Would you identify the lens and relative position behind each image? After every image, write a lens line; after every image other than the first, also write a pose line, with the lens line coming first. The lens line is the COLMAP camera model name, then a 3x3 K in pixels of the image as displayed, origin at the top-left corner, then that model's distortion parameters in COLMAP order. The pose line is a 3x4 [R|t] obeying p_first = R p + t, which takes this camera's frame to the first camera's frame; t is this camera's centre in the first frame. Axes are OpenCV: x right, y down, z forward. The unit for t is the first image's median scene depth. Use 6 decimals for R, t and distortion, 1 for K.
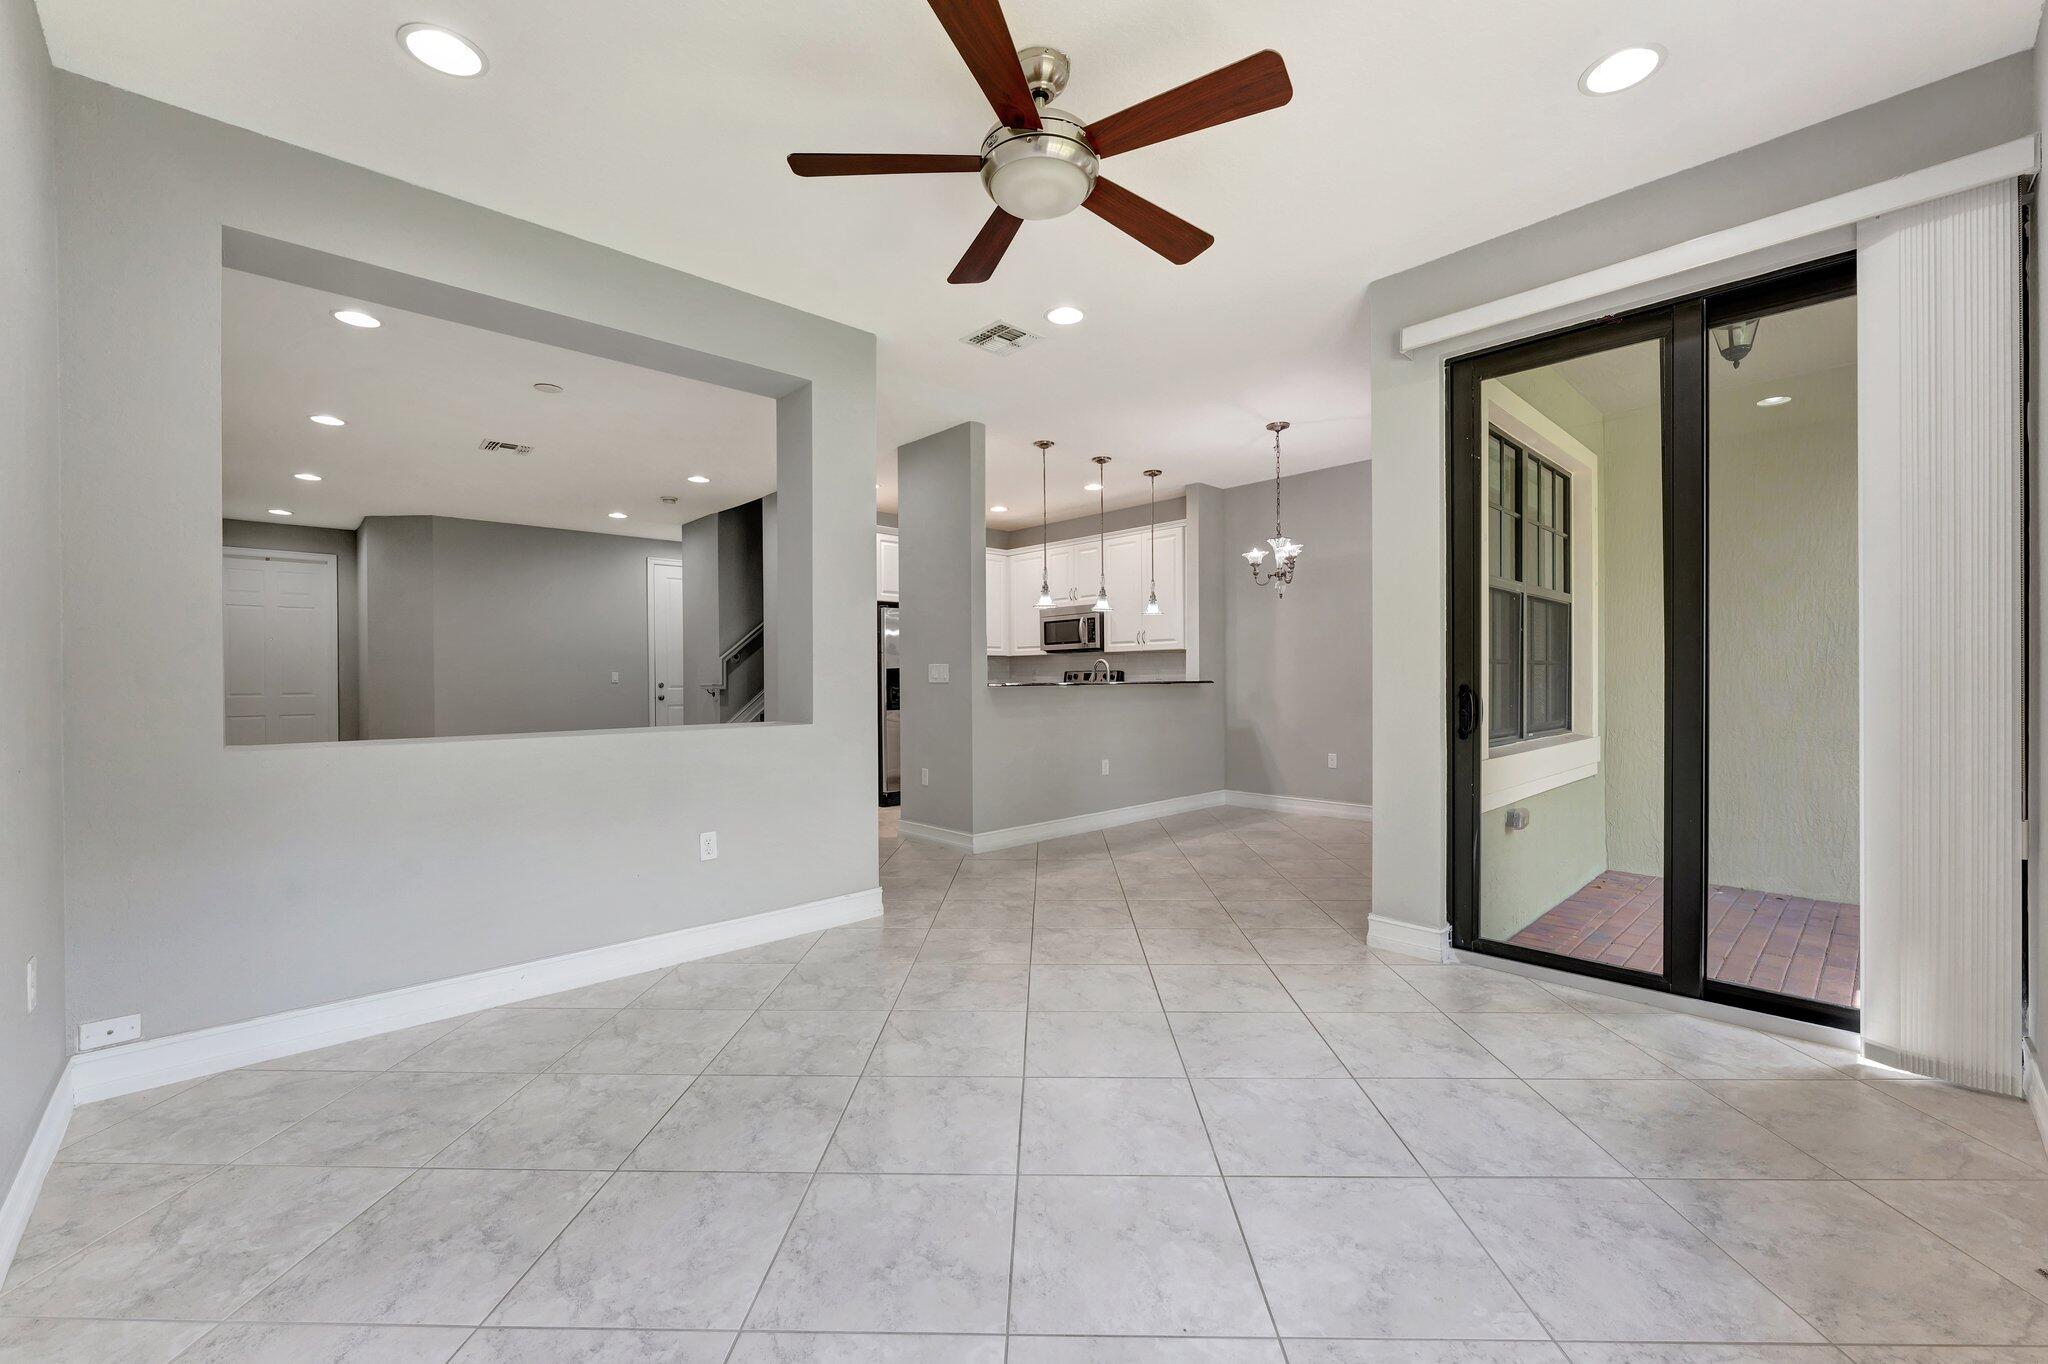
lens RADIAL K [[839.0, 0, 1036.5], [0, 839.0, 672.3], [0, 0, 1]] dist [-0.000155, 0.000474]
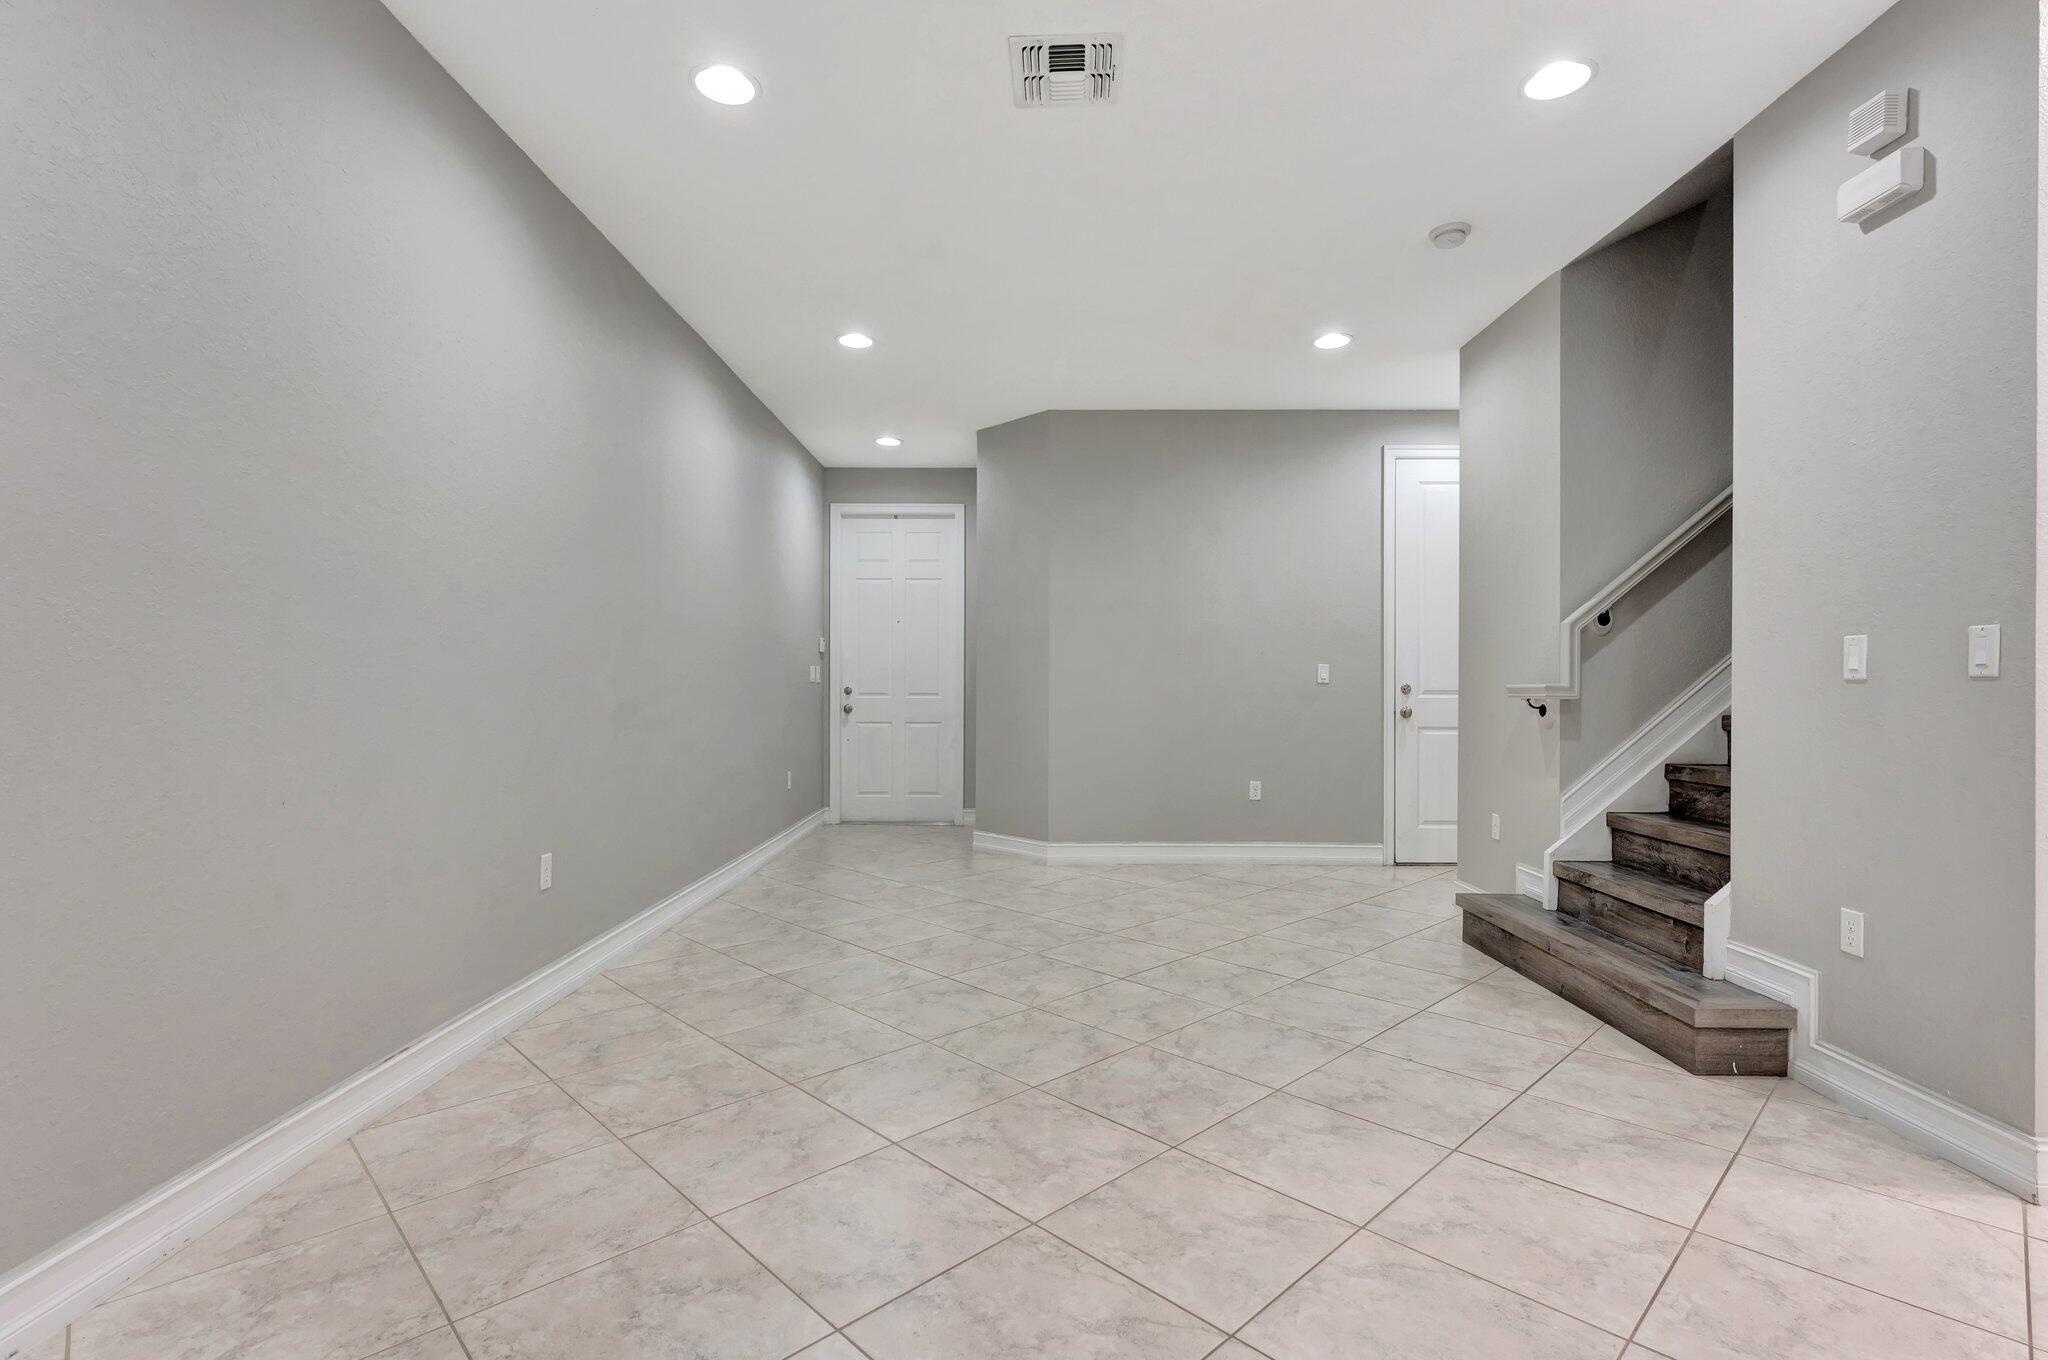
lens RADIAL K [[960.7, 0, 1014.0], [0, 960.7, 690.6], [0, 0, 1]] dist [-0.003772, 0.000458]
pose [[0.709849, 0.012450, -0.704244, -0.298705], [-0.003880, 0.999898, 0.013765, 0.013686], [0.704343, -0.007039, 0.709824, 0.601919]]
